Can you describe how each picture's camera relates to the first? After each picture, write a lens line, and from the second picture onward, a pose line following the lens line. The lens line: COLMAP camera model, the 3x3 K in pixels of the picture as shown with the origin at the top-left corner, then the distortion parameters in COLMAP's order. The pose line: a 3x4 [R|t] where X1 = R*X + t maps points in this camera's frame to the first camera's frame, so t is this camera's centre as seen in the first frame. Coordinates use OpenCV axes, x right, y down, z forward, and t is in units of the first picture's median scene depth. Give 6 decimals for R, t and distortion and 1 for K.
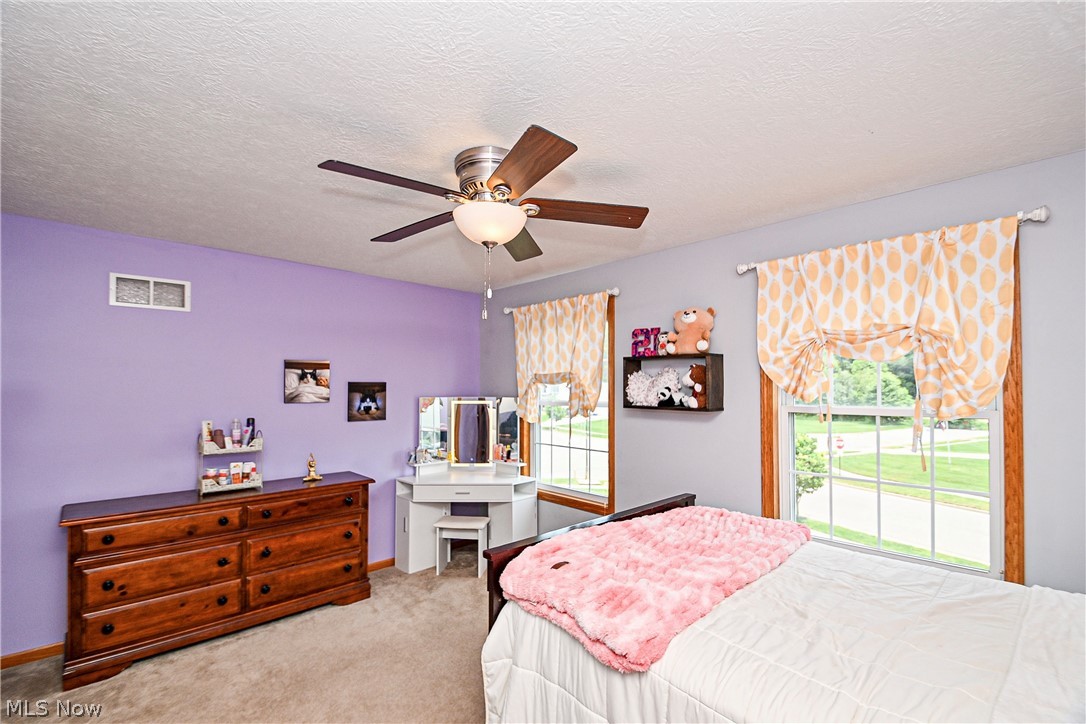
lens RADIAL K [[471.2, 0, 532.6], [0, 471.2, 364.5], [0, 0, 1]] dist [0.015081, -0.012068]
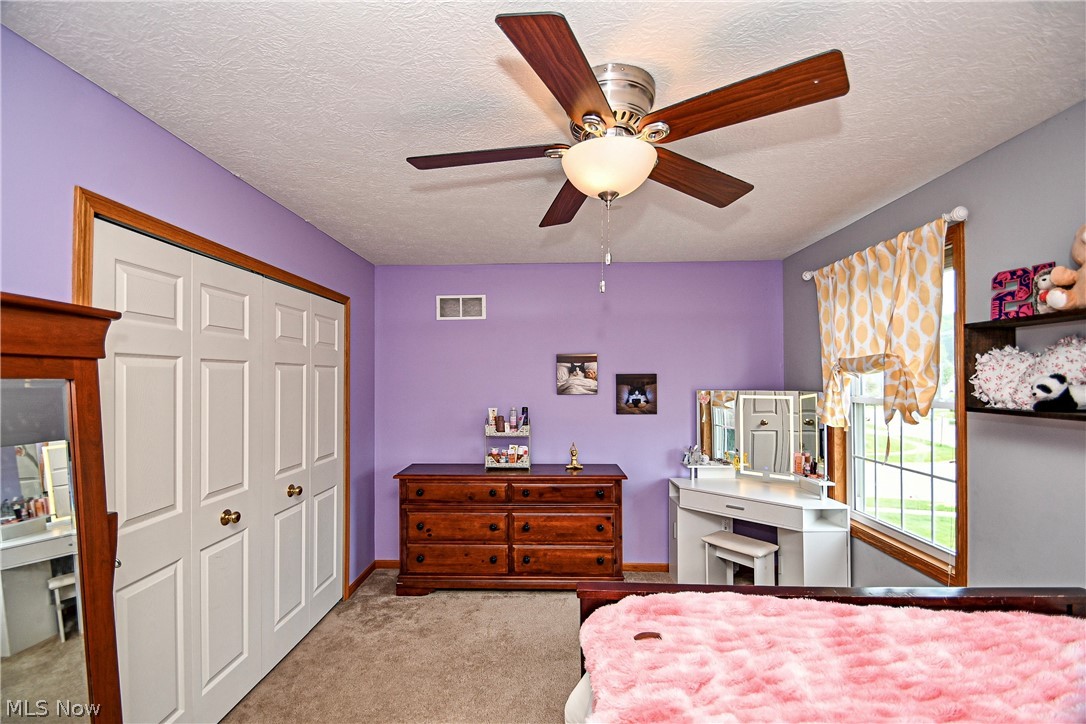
lens RADIAL K [[471.2, 0, 532.6], [0, 471.2, 364.5], [0, 0, 1]] dist [0.015081, -0.012068]
pose [[0.707403, -0.029669, -0.706187, 0.218416], [0.040454, 0.999180, -0.001455, 0.012980], [0.705652, -0.027538, 0.708024, 0.204377]]
